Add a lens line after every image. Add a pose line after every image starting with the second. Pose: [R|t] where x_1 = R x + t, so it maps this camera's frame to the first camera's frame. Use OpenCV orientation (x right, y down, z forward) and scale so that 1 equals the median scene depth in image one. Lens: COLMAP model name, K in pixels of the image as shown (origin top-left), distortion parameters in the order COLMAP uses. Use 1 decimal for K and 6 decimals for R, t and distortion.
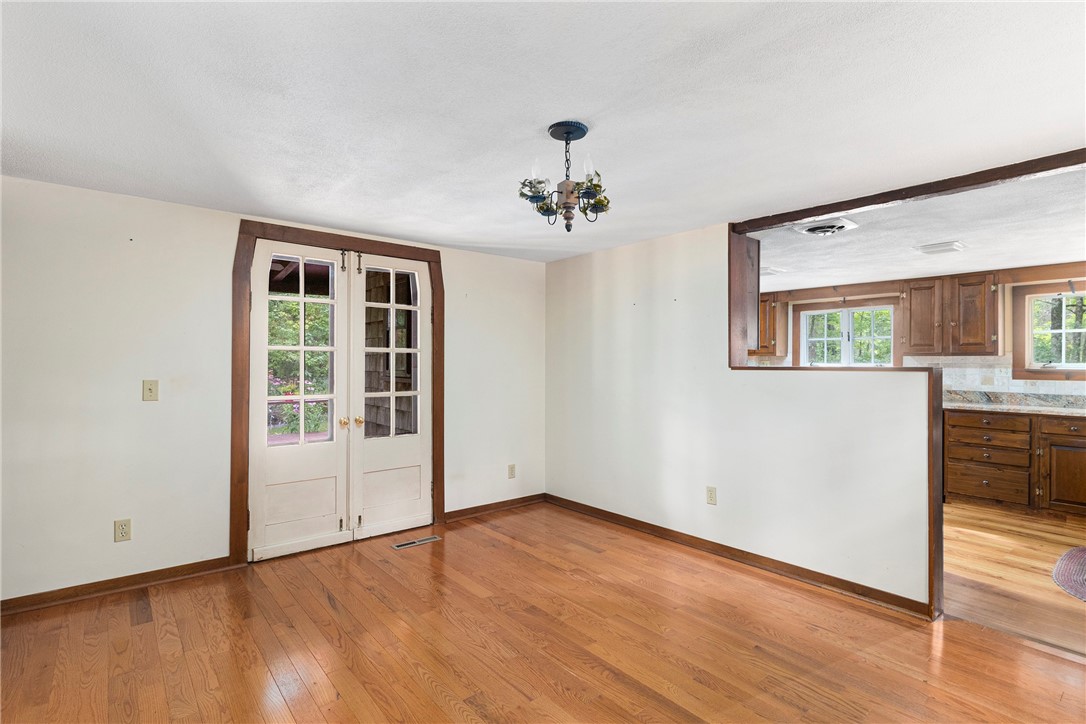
lens RADIAL K [[531.9, 0, 537.8], [0, 531.9, 359.1], [0, 0, 1]] dist [-0.002688, -0.000575]
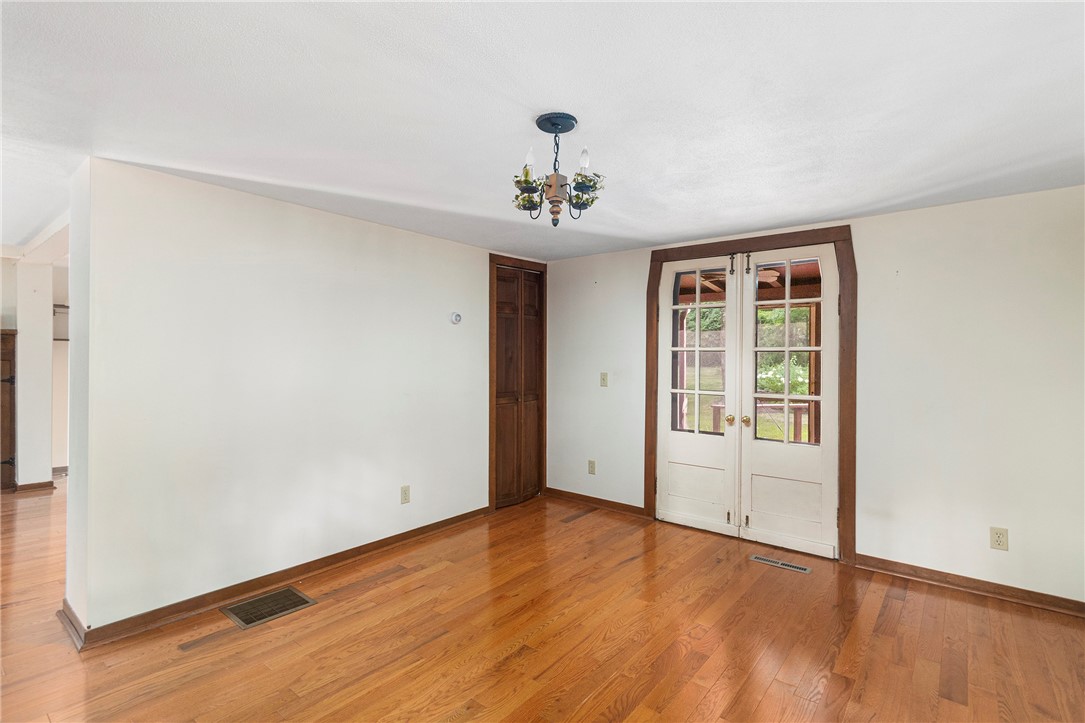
lens RADIAL K [[508.8, 0, 543.5], [0, 508.8, 357.3], [0, 0, 1]] dist [0.001591, 0.000255]
pose [[0.199673, -0.003491, -0.979856, 0.539495], [-0.003003, 0.999987, -0.004175, 0.002060], [0.979858, 0.003777, 0.199660, 0.444021]]
